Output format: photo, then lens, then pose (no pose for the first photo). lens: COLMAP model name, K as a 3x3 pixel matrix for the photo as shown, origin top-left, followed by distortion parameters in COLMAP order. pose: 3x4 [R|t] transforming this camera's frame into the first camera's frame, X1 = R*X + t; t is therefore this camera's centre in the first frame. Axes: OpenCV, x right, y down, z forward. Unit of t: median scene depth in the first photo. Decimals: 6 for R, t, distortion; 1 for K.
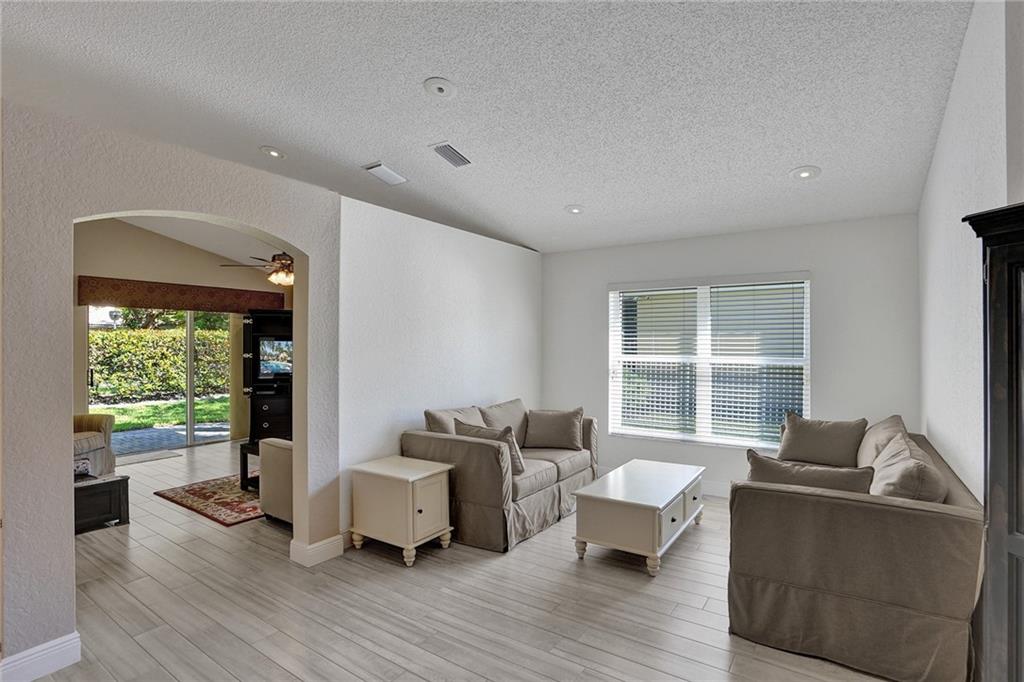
lens RADIAL K [[495.0, 0, 517.9], [0, 495.0, 350.7], [0, 0, 1]] dist [-0.042839, 0.010225]
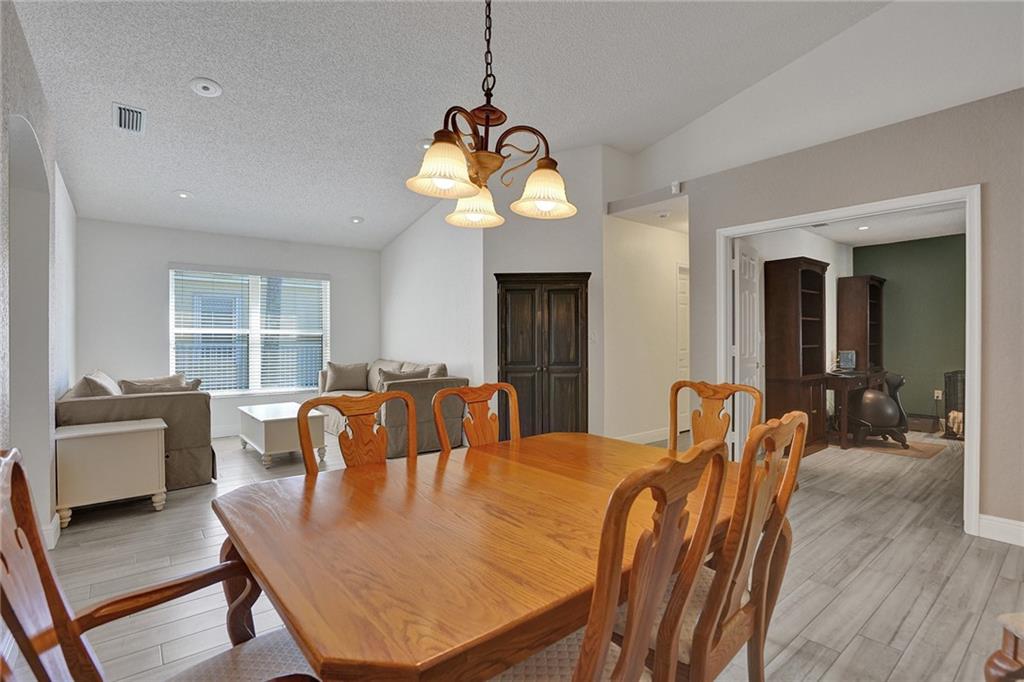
lens RADIAL K [[495.0, 0, 508.7], [0, 495.0, 341.8], [0, 0, 1]] dist [-0.042839, 0.010225]
pose [[0.294057, -0.003190, 0.955783, -0.718498], [0.014009, 0.999901, -0.000973, 0.059550], [-0.955685, 0.013676, 0.294073, -0.034359]]
